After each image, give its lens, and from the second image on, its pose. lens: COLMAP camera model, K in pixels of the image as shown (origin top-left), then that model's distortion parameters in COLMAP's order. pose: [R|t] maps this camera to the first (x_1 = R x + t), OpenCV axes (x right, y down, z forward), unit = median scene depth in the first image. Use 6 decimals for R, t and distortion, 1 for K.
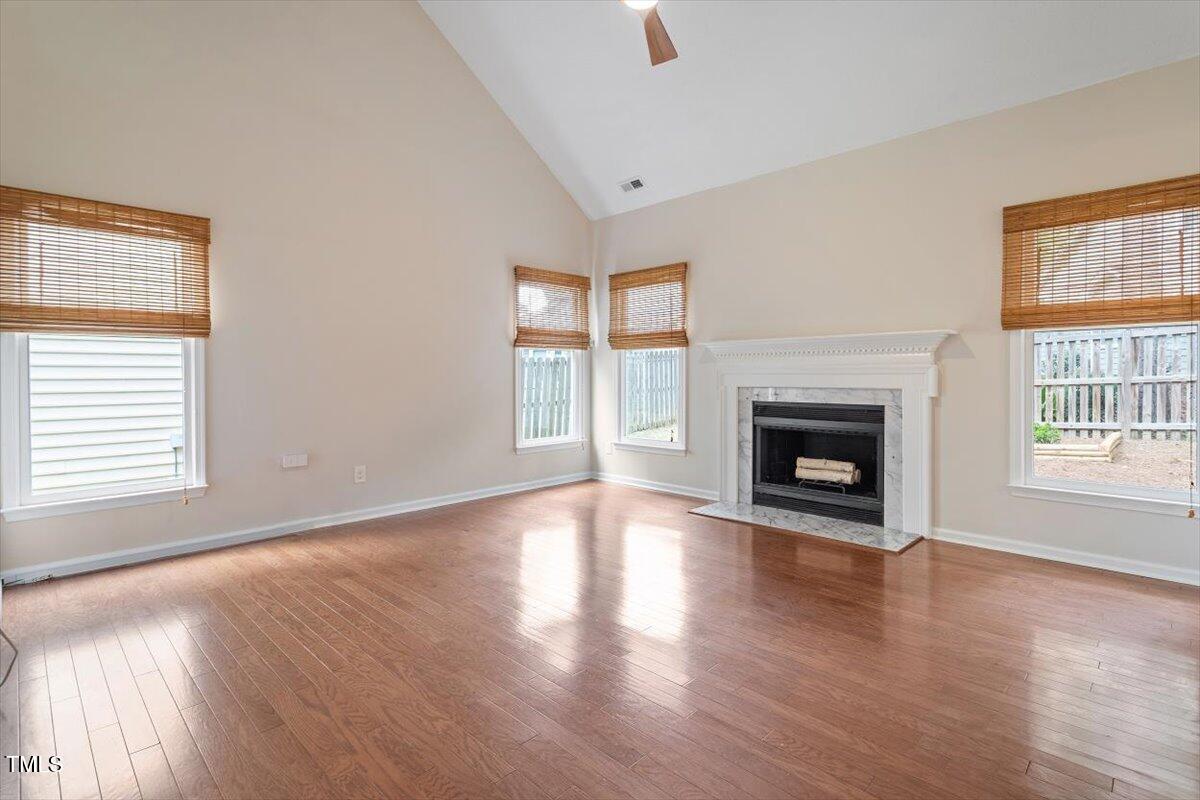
lens RADIAL K [[572.4, 0, 602.8], [0, 572.4, 382.4], [0, 0, 1]] dist [0.000735, 0.000076]
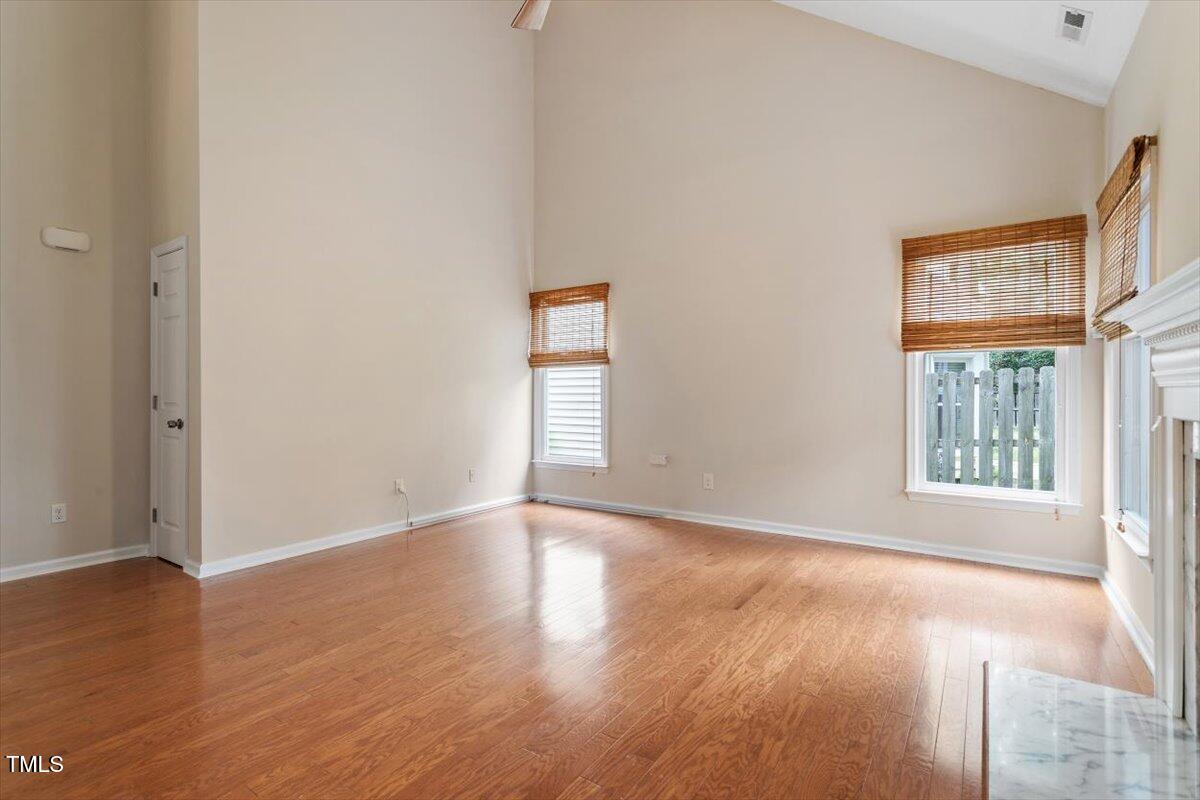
lens RADIAL K [[570.6, 0, 600.0], [0, 570.6, 400.0], [0, 0, 1]] dist [0.001480, -0.000001]
pose [[0.180087, 0.014029, -0.983551, 0.576011], [-0.012172, 0.999854, 0.012033, -0.005072], [0.983575, 0.009805, 0.180231, 0.571502]]
